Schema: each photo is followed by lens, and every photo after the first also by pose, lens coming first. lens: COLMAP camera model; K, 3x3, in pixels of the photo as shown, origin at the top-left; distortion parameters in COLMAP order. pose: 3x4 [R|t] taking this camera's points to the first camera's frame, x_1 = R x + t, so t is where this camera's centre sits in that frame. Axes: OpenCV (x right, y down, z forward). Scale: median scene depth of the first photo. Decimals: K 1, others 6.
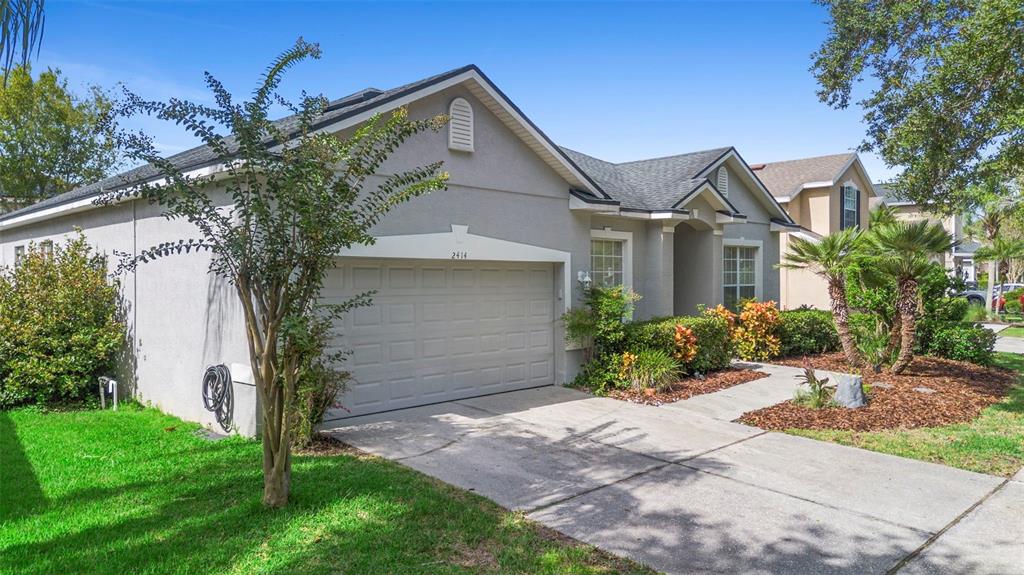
lens RADIAL K [[685.2, 0, 510.0], [0, 685.2, 277.7], [0, 0, 1]] dist [0.039709, -0.008139]
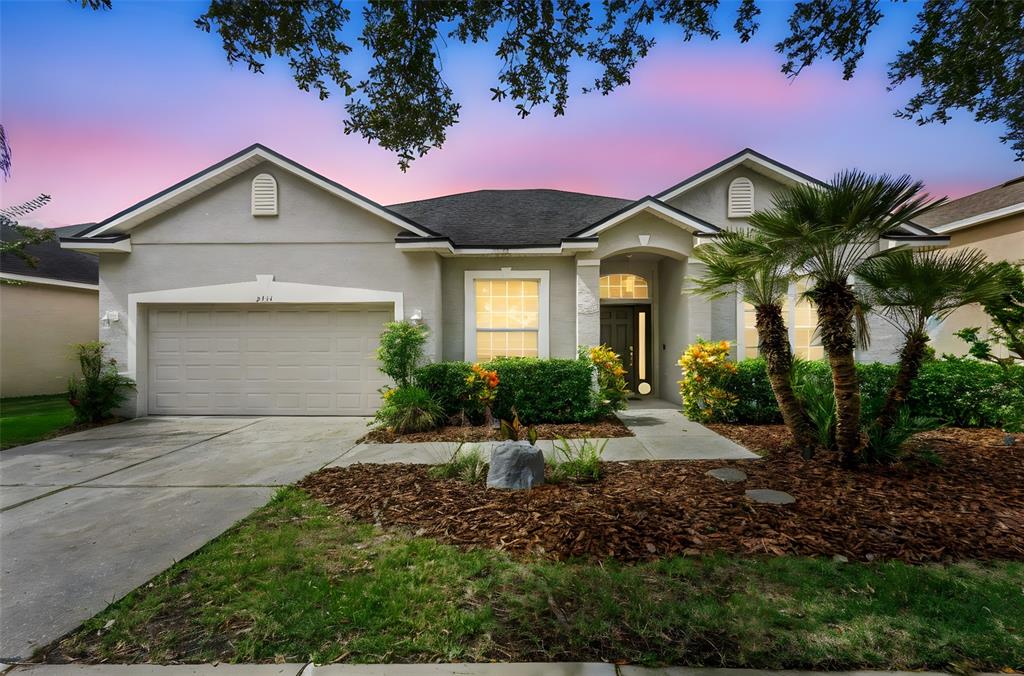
lens RADIAL K [[477.3, 0, 508.2], [0, 477.3, 342.4], [0, 0, 1]] dist [0.005028, 0.001852]
pose [[0.704347, -0.002542, -0.709851, 0.760764], [0.000932, 0.999996, -0.002657, 0.043439], [0.709855, 0.001210, 0.704347, 0.628935]]
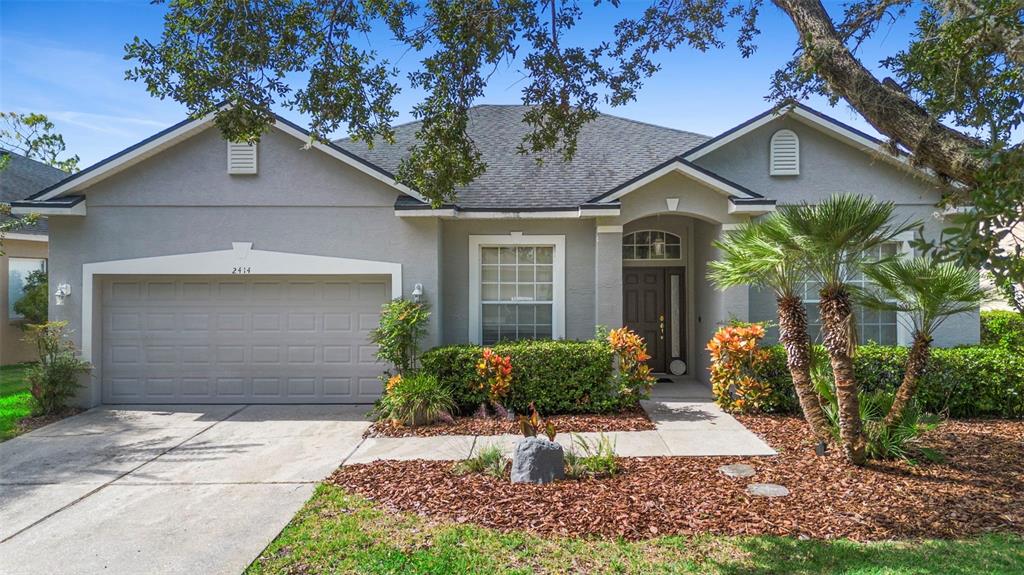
lens RADIAL K [[685.2, 0, 510.6], [0, 685.2, 266.1], [0, 0, 1]] dist [0.039709, -0.008139]
pose [[0.712745, -0.015462, -0.701253, 0.892677], [0.000461, 0.999767, -0.021575, -0.013807], [0.701423, 0.015054, 0.712586, 0.463154]]
